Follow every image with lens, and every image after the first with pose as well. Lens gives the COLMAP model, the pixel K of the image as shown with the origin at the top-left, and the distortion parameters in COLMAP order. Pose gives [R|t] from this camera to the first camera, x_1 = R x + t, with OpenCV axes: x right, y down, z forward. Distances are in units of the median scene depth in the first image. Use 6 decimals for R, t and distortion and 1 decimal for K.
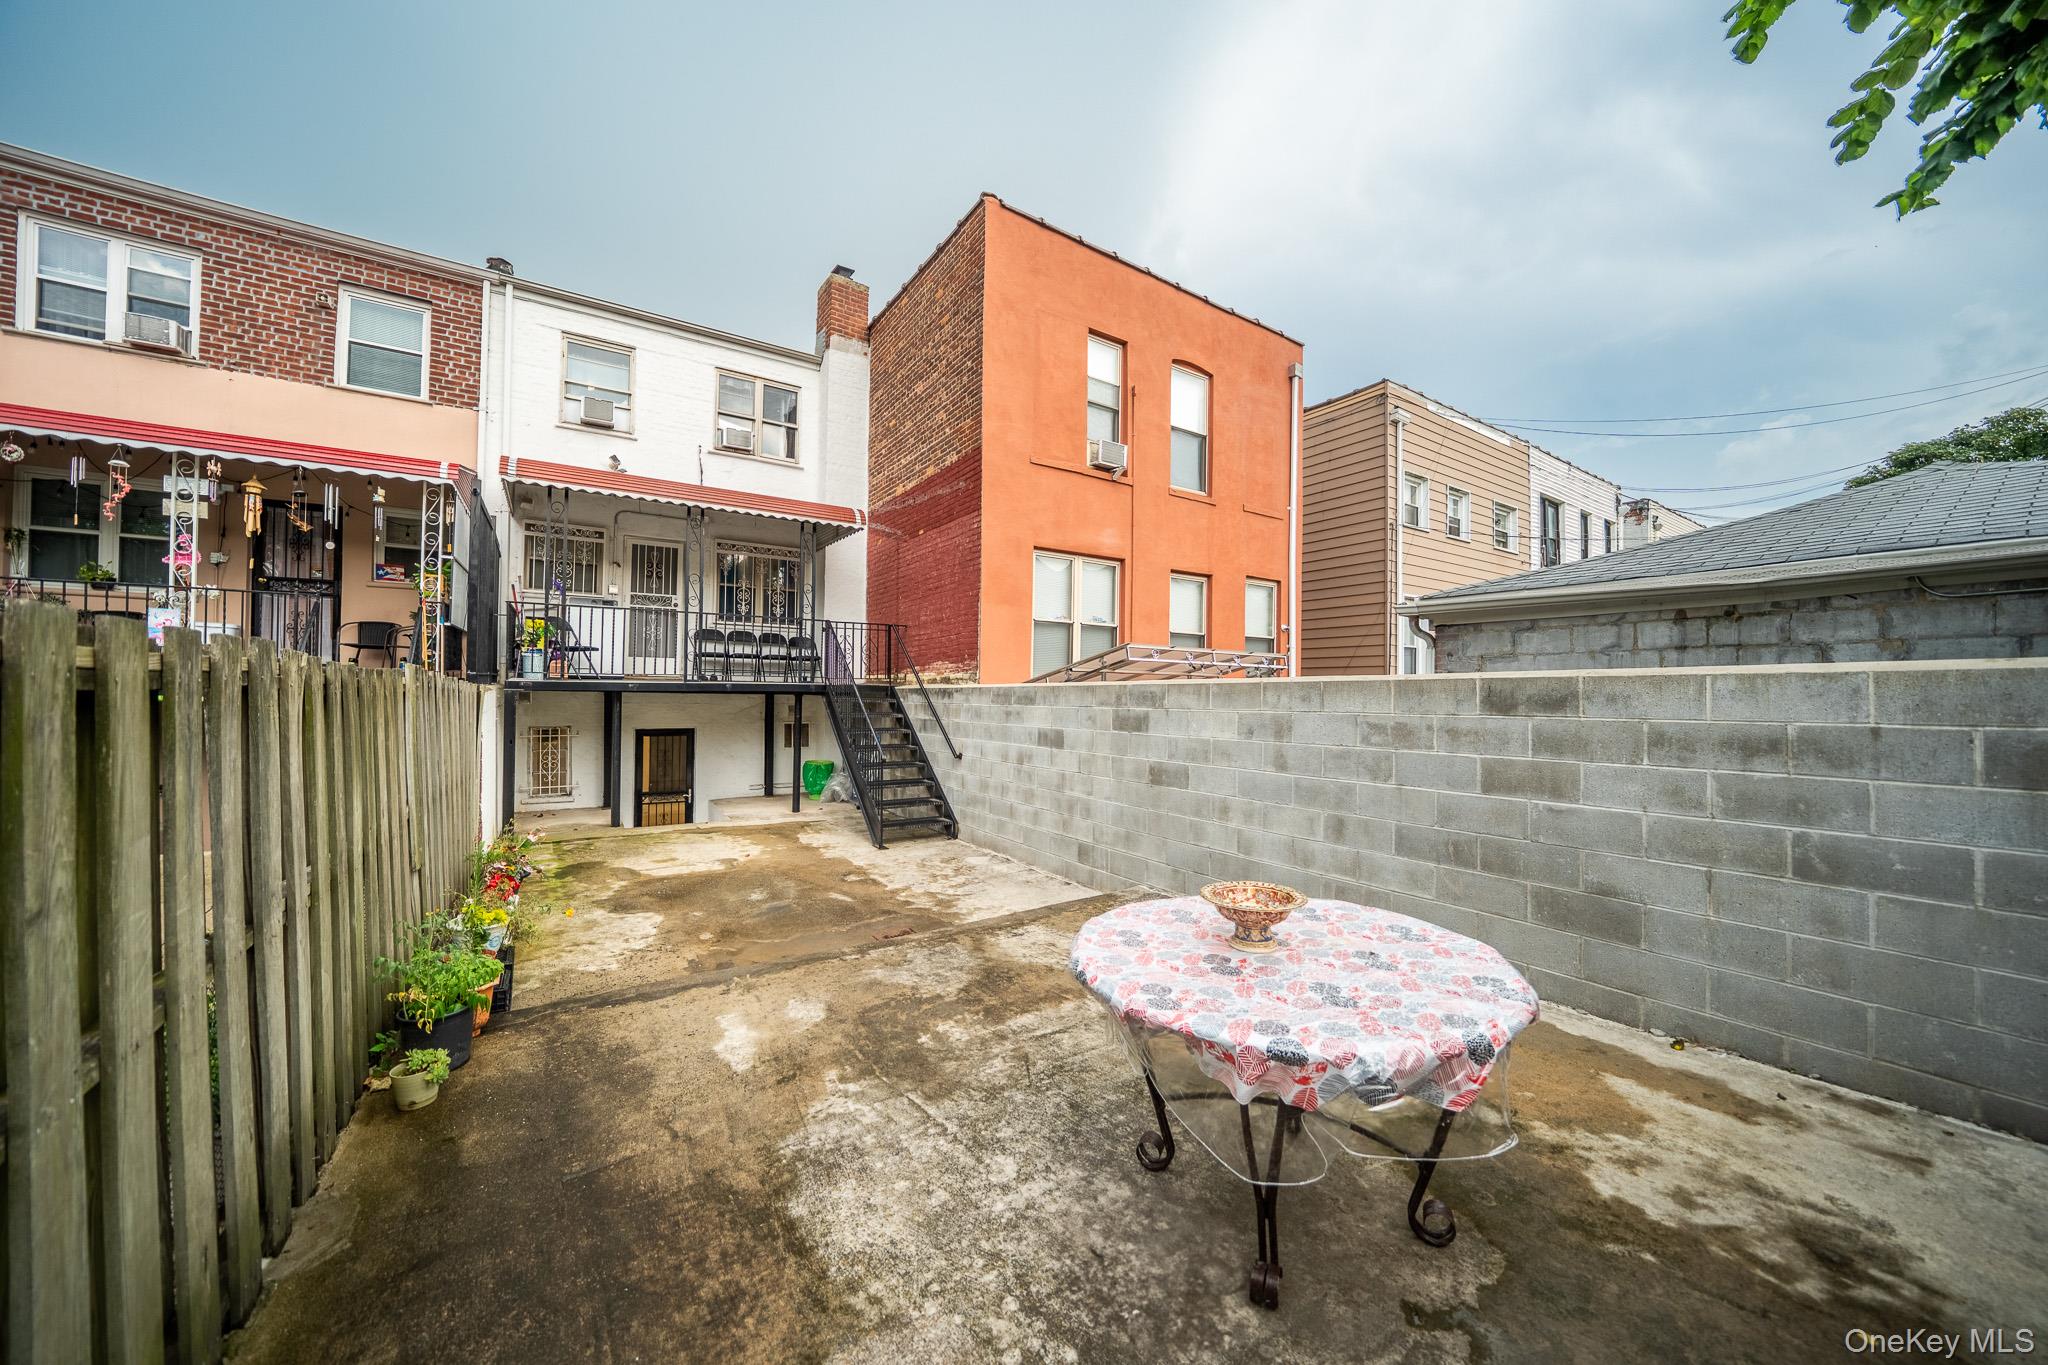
lens RADIAL K [[704.3, 0, 1023.7], [0, 704.3, 692.5], [0, 0, 1]] dist [-0.012331, 0.000172]
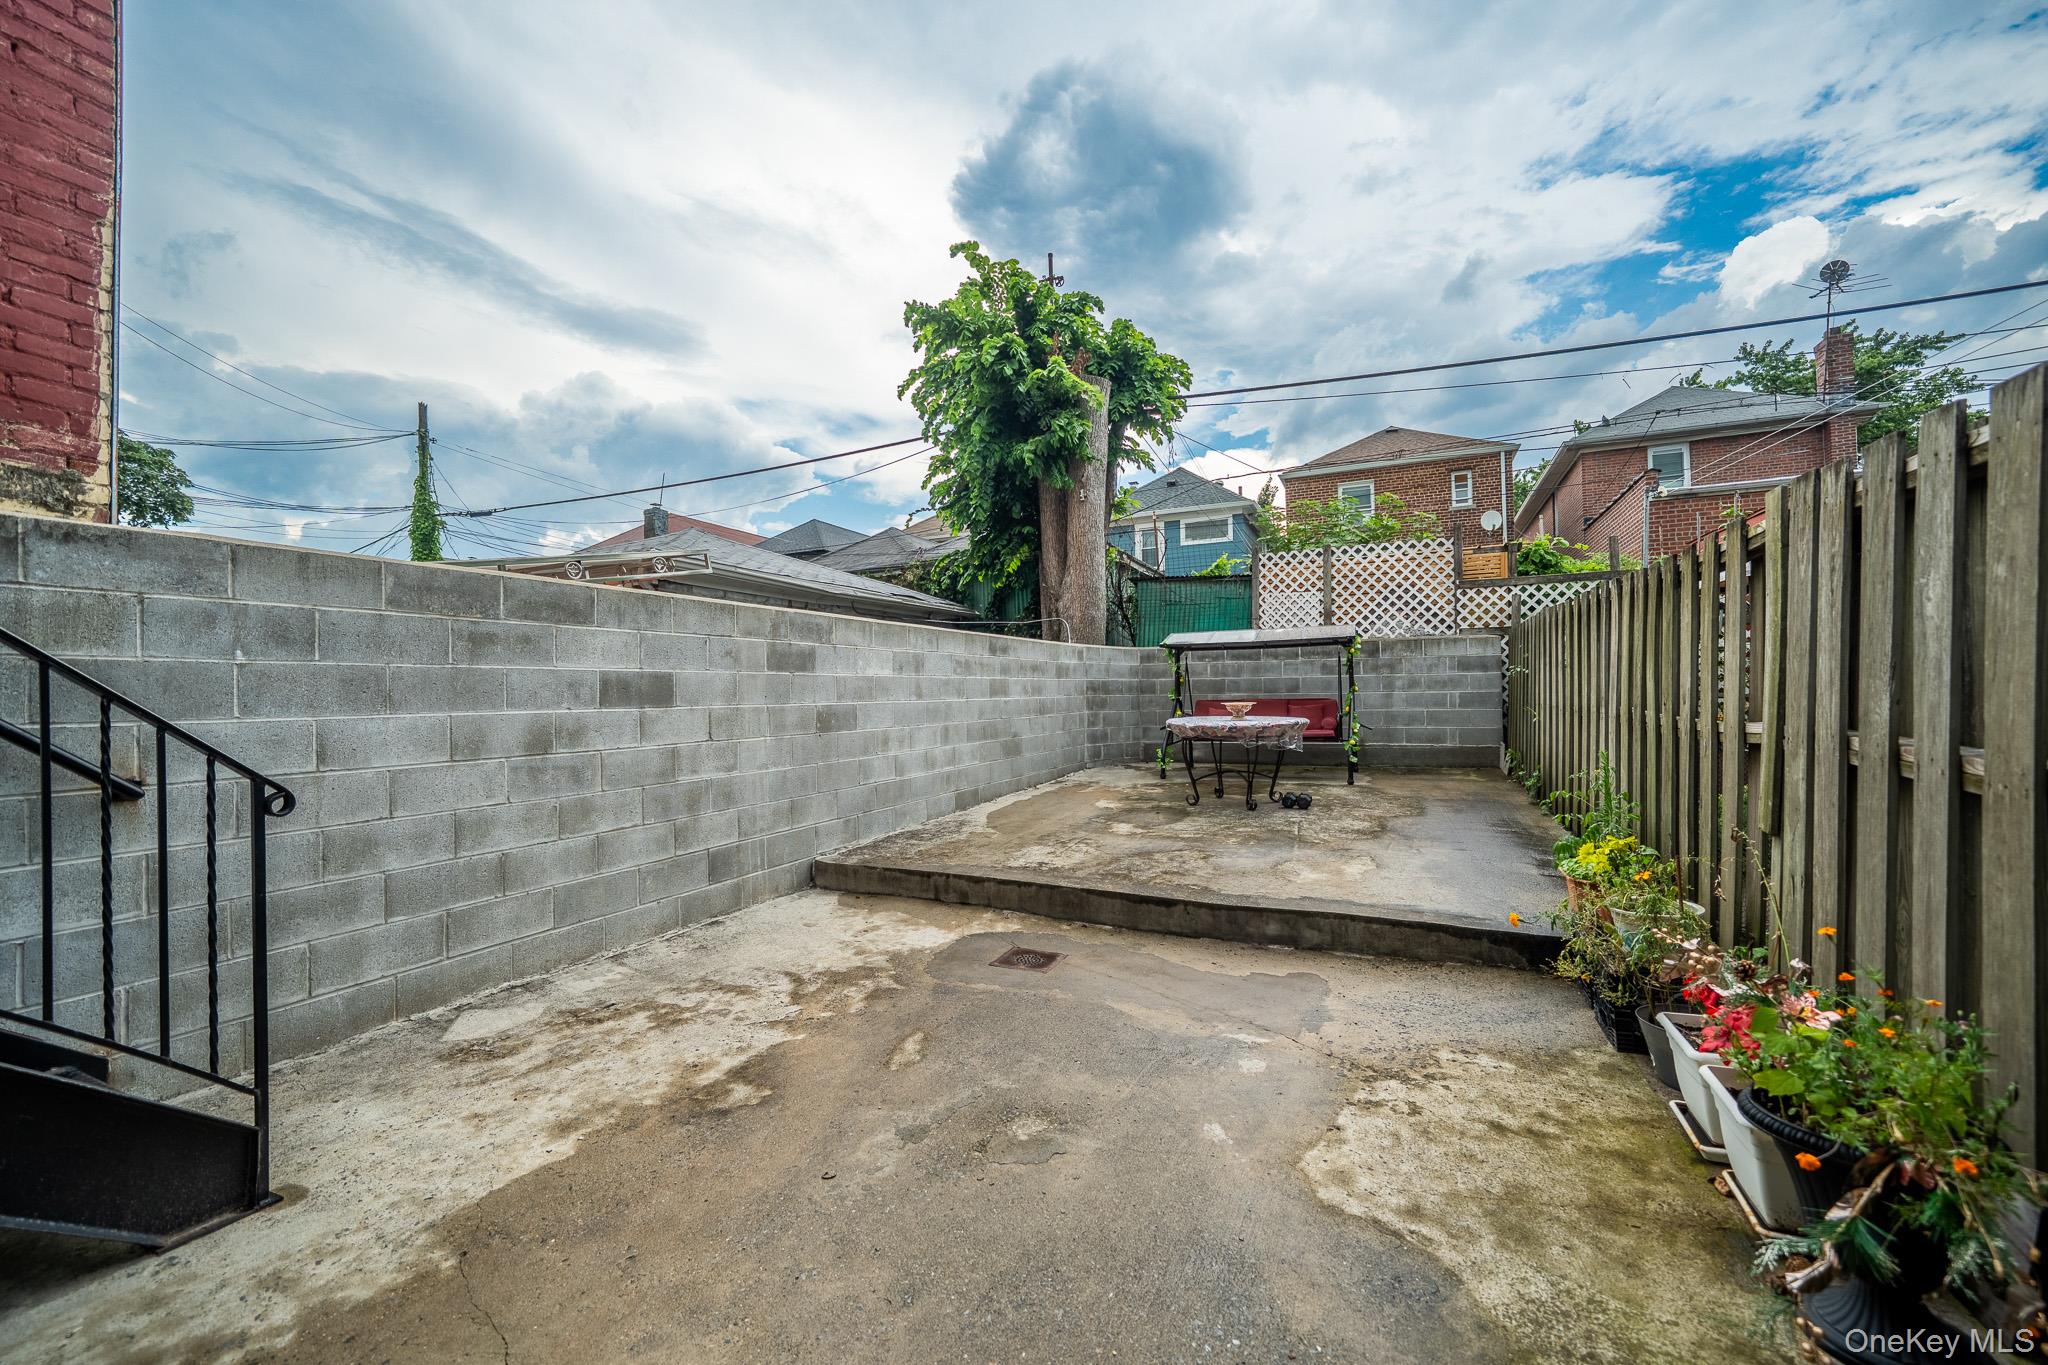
lens RADIAL K [[789.8, 0, 1022.5], [0, 789.8, 690.0], [0, 0, 1]] dist [-0.003045, 0.001294]
pose [[-0.516795, 0.012055, 0.856025, -0.716668], [0.012487, 0.999901, -0.006543, 0.083434], [-0.856018, 0.007307, -0.516894, 1.212641]]
